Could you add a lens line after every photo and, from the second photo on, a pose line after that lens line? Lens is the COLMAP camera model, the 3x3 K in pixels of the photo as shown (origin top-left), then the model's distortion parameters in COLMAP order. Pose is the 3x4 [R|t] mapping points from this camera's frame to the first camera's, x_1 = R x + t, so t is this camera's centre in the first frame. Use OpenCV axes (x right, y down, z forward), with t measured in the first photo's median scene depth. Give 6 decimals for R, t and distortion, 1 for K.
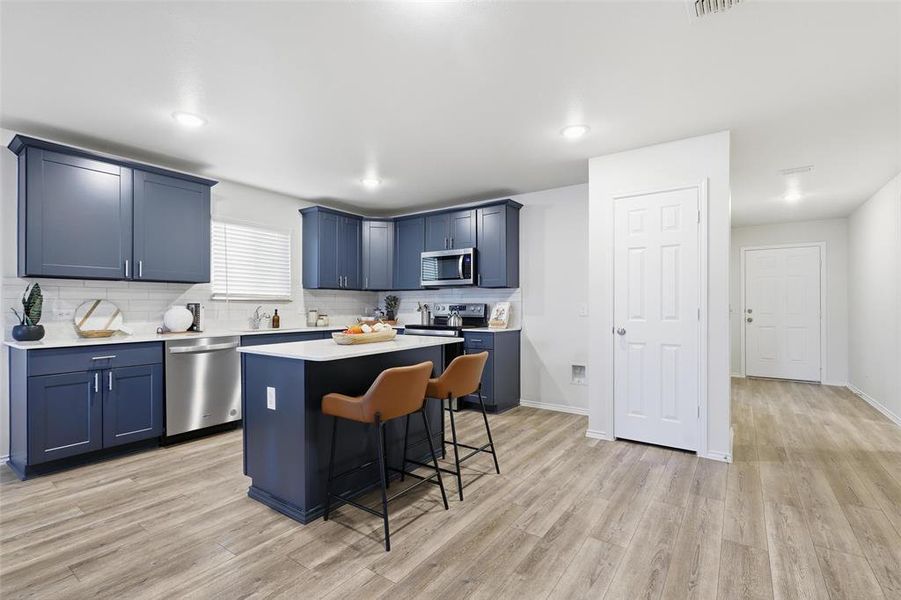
lens RADIAL K [[407.9, 0, 451.4], [0, 407.9, 304.4], [0, 0, 1]] dist [-0.000065, 0.000184]
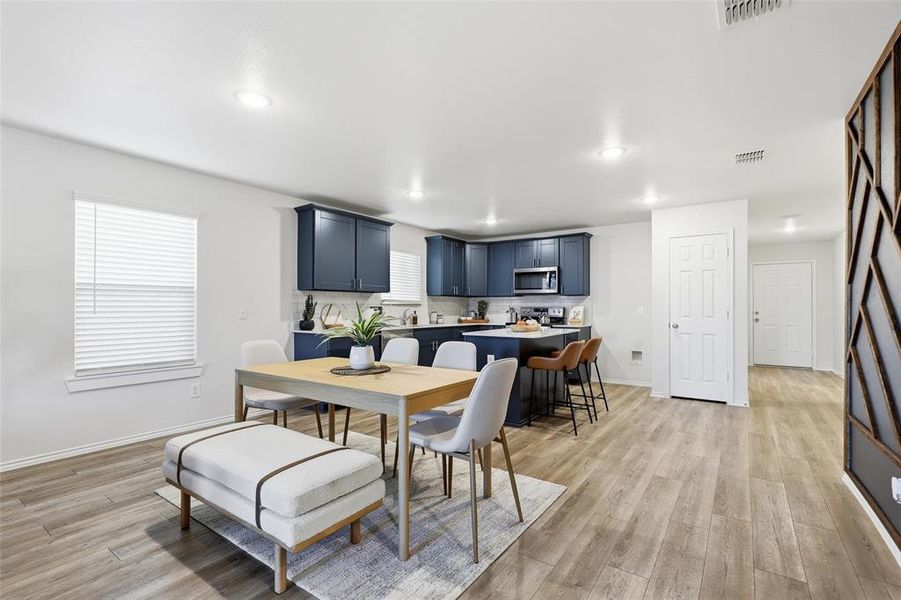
lens RADIAL K [[411.5, 0, 451.4], [0, 411.5, 305.5], [0, 0, 1]] dist [0.000964, 0.000068]
pose [[0.999997, 0.001776, 0.001382, -0.374019], [-0.001773, 0.999995, -0.002726, -0.003073], [-0.001387, 0.002724, 0.999995, -0.473730]]
